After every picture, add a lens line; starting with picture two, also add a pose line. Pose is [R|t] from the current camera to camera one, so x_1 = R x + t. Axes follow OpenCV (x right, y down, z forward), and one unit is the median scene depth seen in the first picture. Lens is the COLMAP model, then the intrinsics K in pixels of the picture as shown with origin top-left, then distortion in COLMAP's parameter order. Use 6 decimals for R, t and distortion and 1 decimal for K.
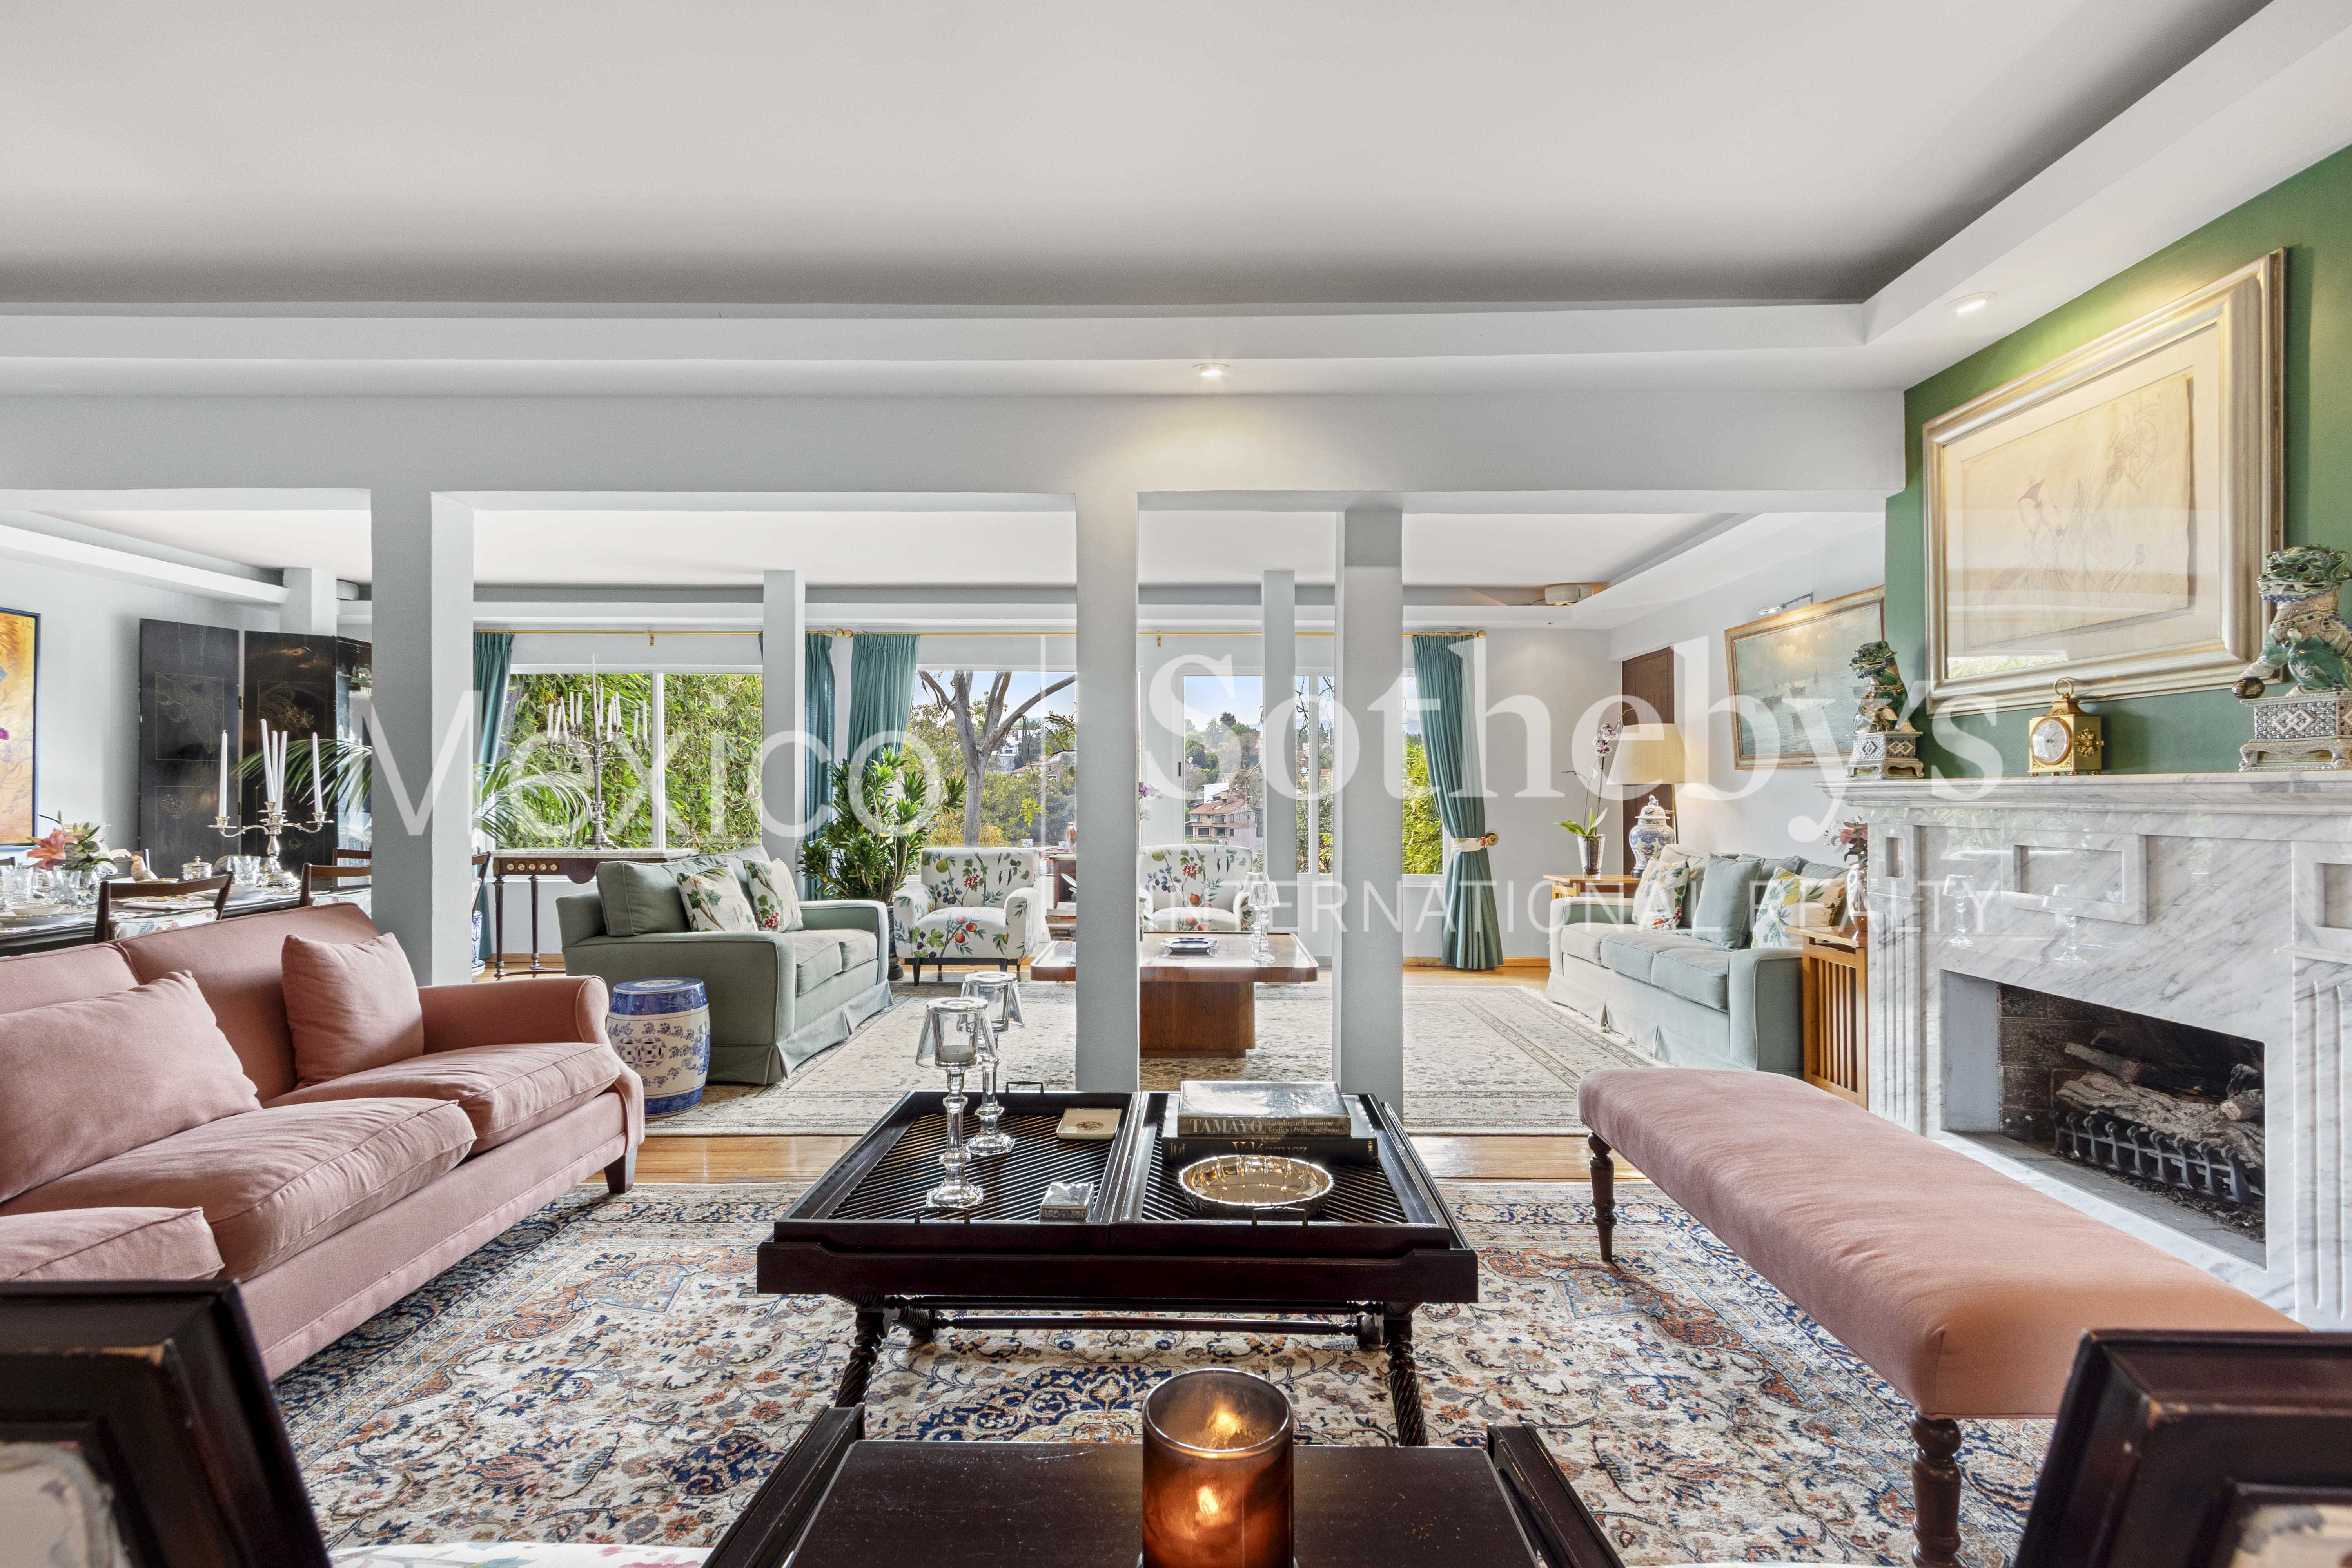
lens RADIAL K [[1075.5, 0, 1176.0], [0, 1075.5, 784.0], [0, 0, 1]] dist [0.000779, -0.000028]
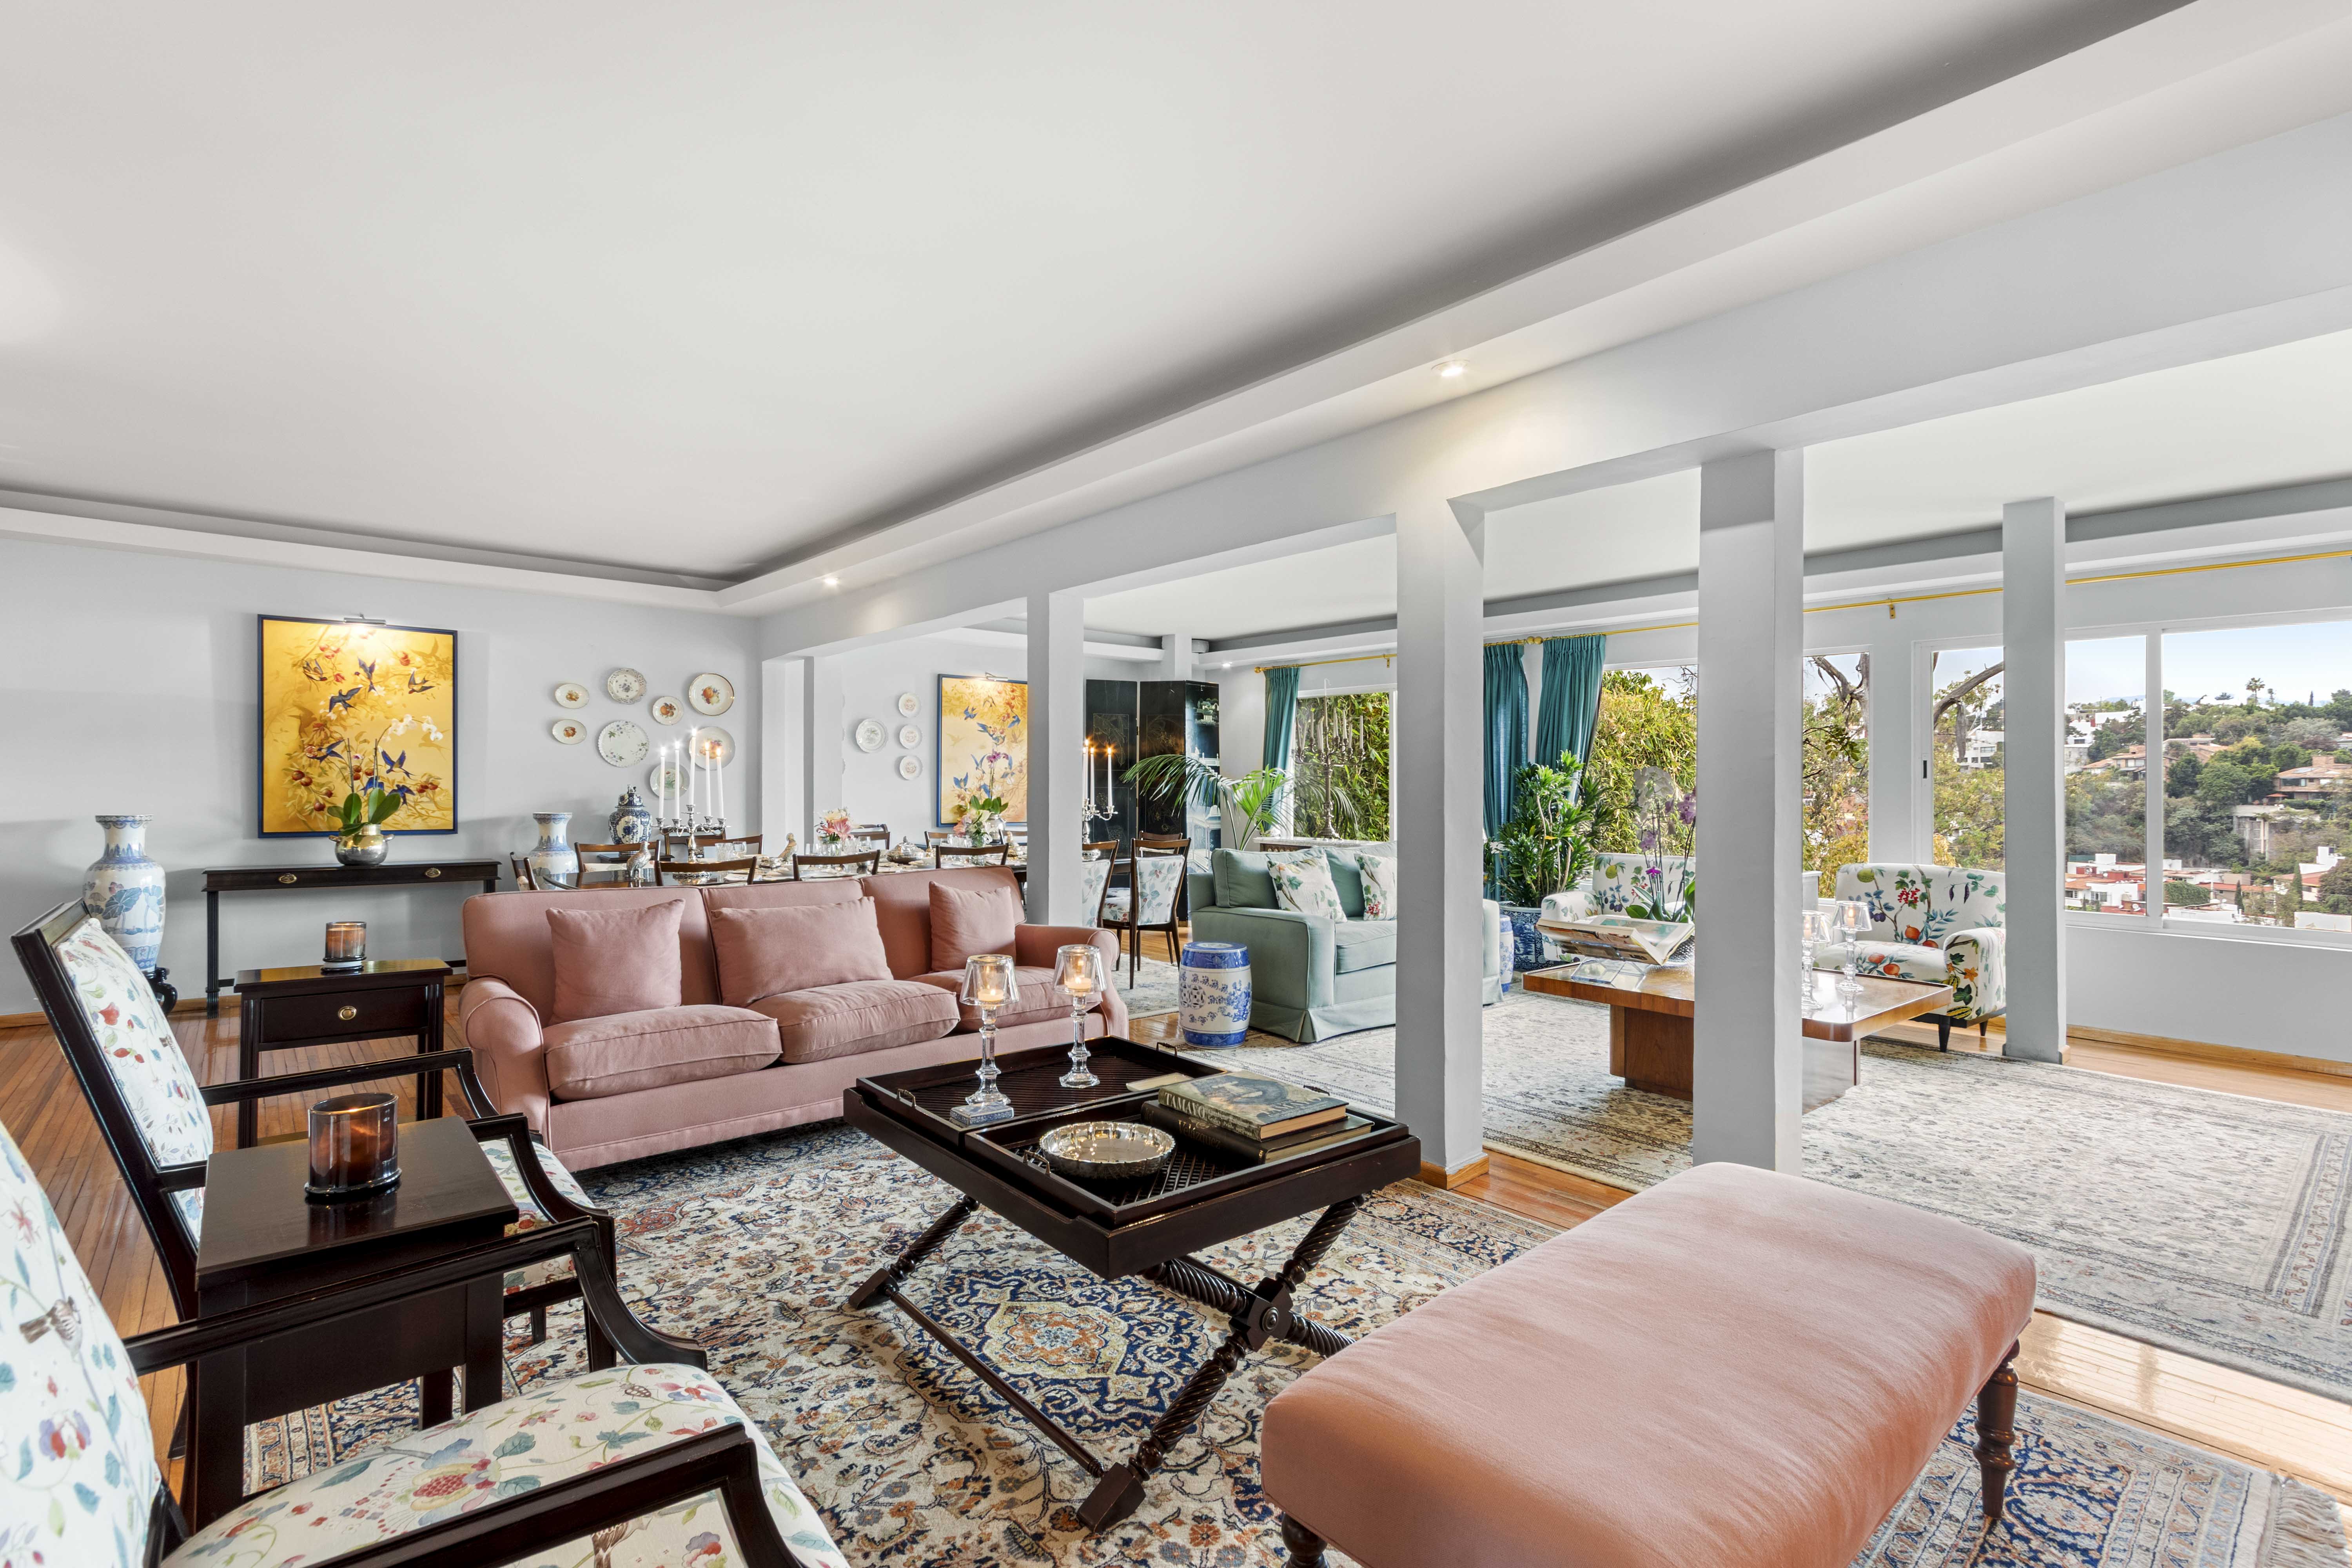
lens RADIAL K [[1070.6, 0, 1201.8], [0, 1070.6, 793.2], [0, 0, 1]] dist [-0.000718, -0.000228]
pose [[0.667743, 0.006986, -0.744359, 0.466434], [-0.000062, 0.999956, 0.009329, -0.007018], [0.744392, -0.006183, 0.667714, 0.145600]]
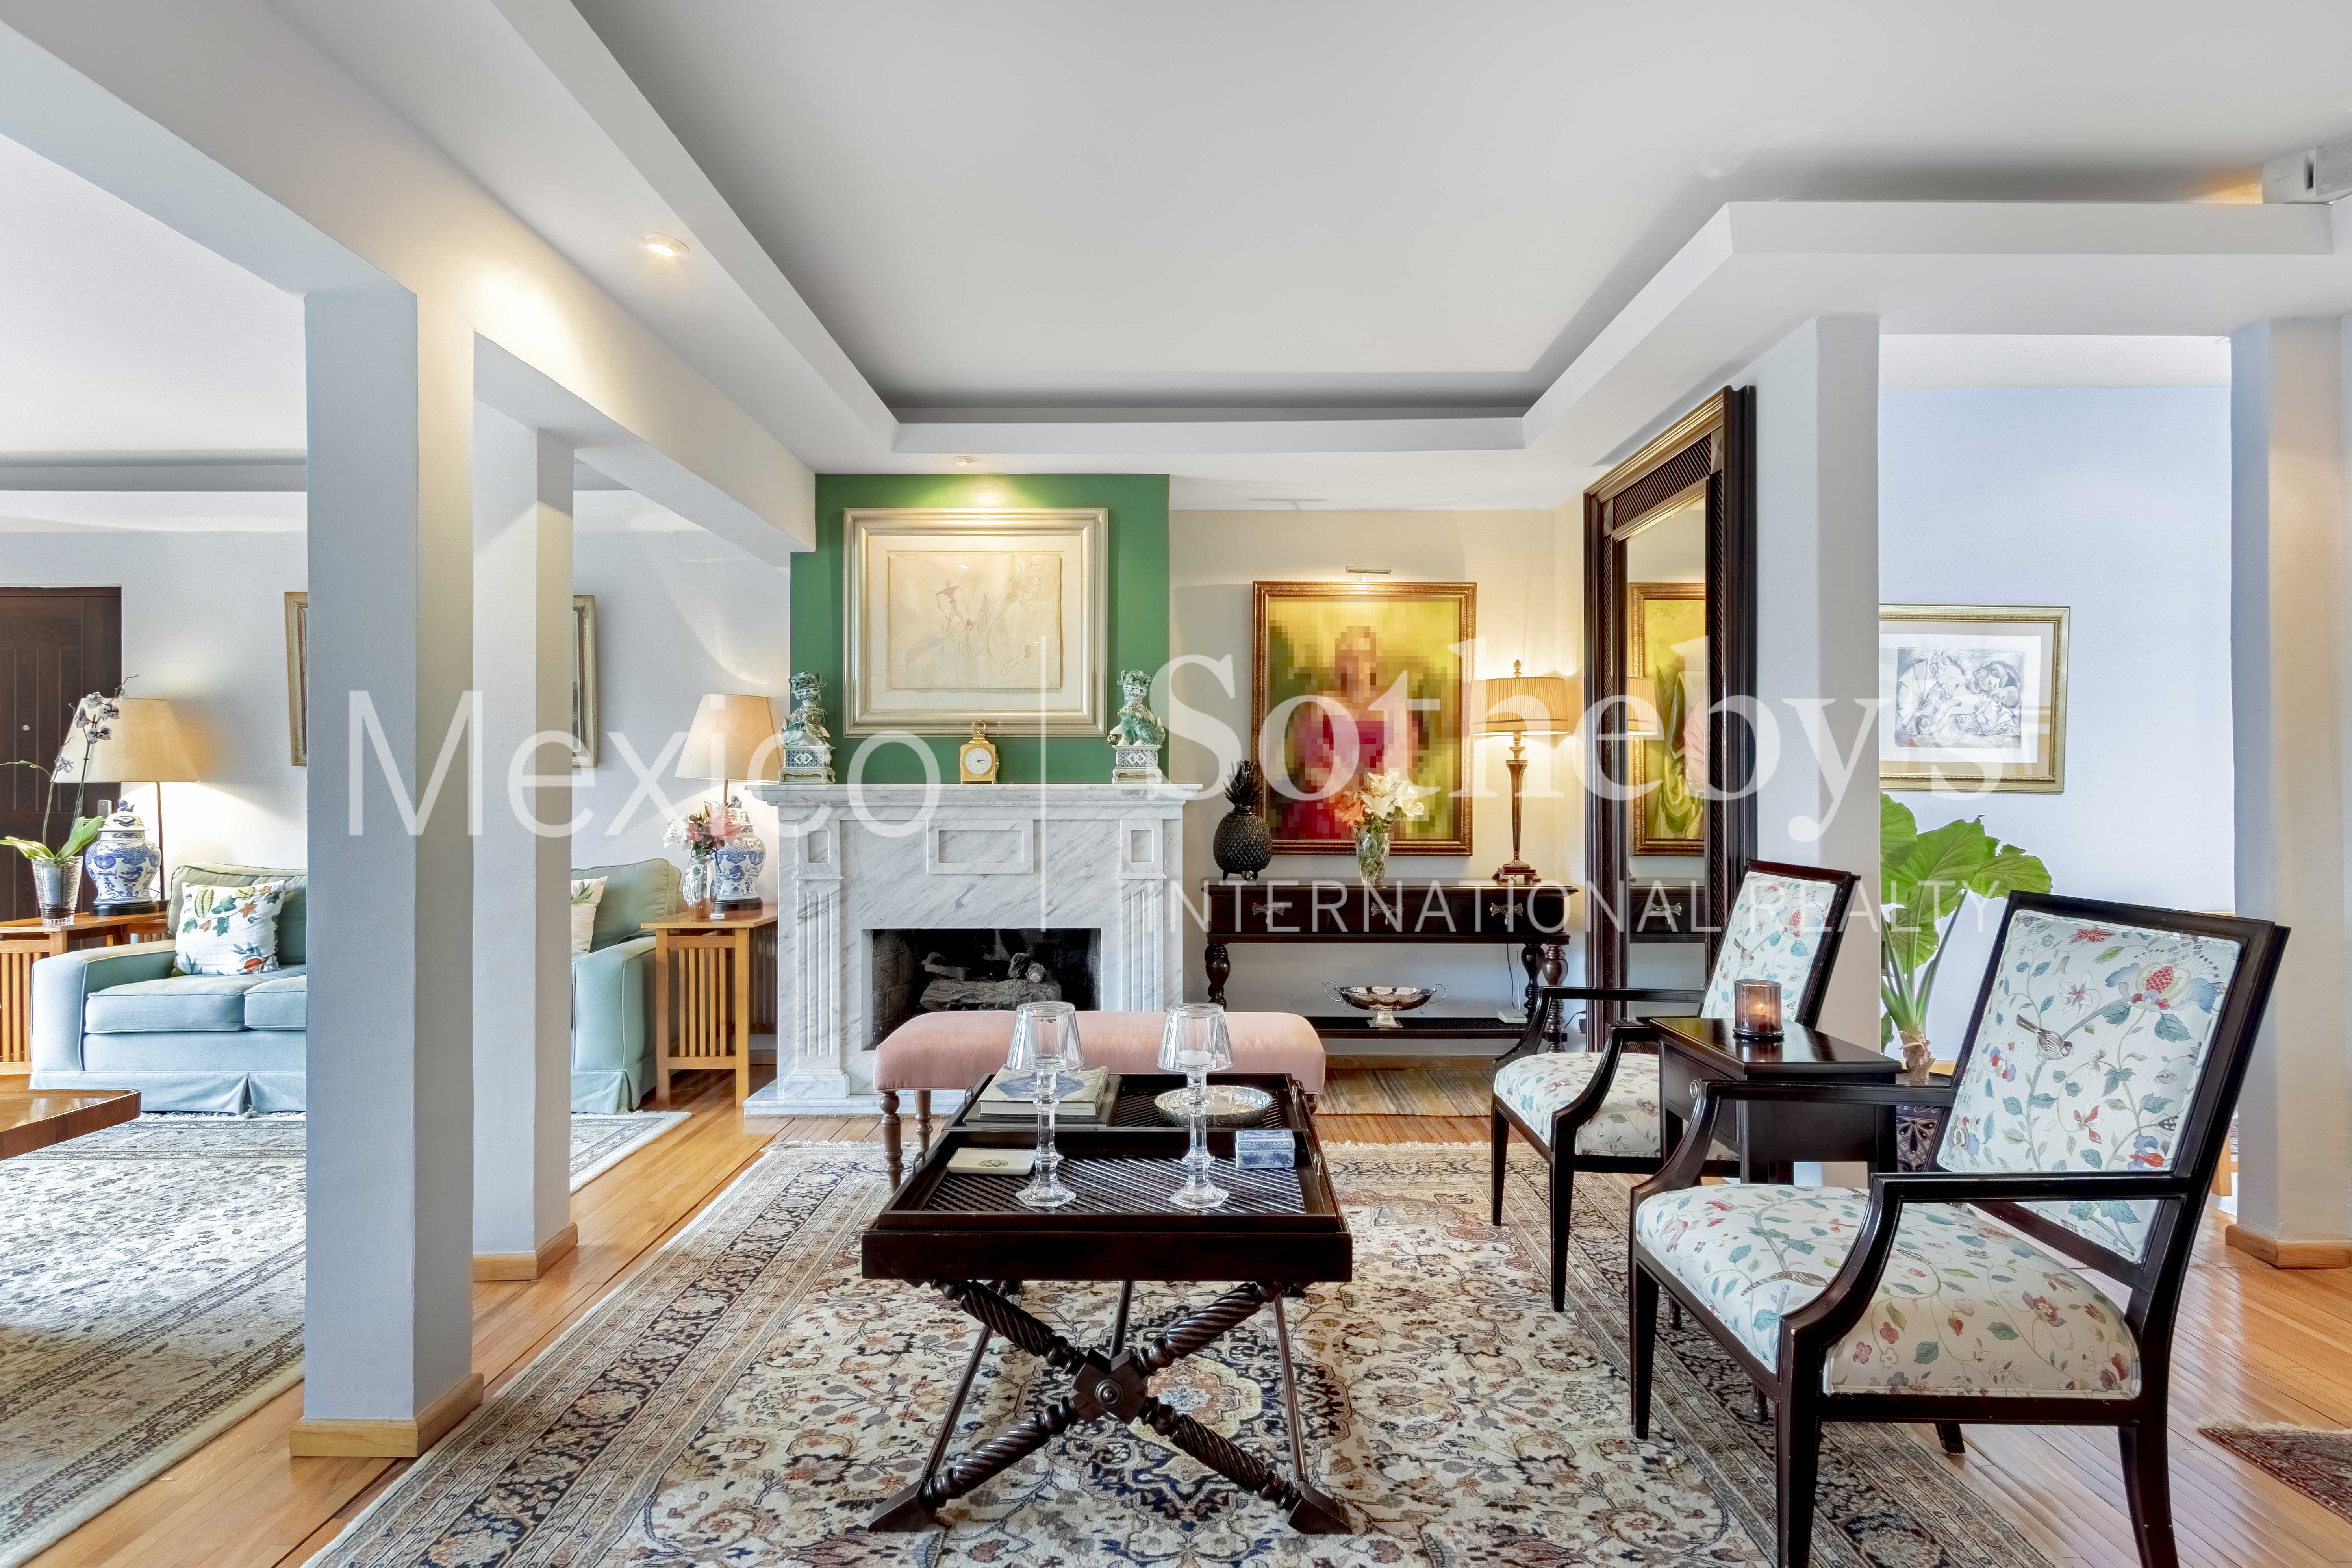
lens RADIAL K [[1285.5, 0, 1180.3], [0, 1285.5, 774.7], [0, 0, 1]] dist [0.003208, 0.001270]
pose [[-0.007615, 0.005499, 0.999956, -0.690368], [-0.006079, 0.999966, -0.005546, -0.008490], [-0.999953, -0.006121, -0.007582, 0.493189]]
